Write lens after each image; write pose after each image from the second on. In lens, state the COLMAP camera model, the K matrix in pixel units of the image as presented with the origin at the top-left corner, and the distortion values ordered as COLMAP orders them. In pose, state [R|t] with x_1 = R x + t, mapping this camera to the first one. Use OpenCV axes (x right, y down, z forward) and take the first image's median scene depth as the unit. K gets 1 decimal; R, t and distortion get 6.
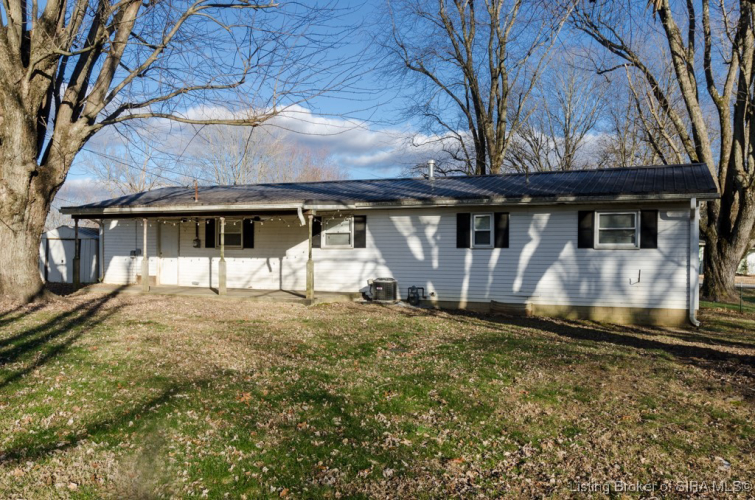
lens RADIAL K [[617.3, 0, 377.2], [0, 617.3, 248.2], [0, 0, 1]] dist [-0.012927, -0.000293]
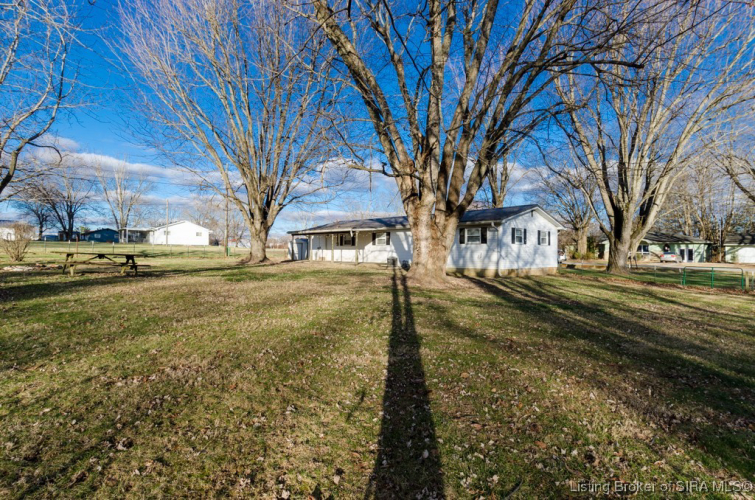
lens RADIAL K [[392.5, 0, 377.3], [0, 392.5, 249.3], [0, 0, 1]] dist [0.001146, 0.000077]
pose [[0.911842, -0.004507, -0.410517, 0.559882], [0.005590, 0.999983, 0.001438, 0.012145], [0.410504, -0.003606, 0.911852, -0.425998]]
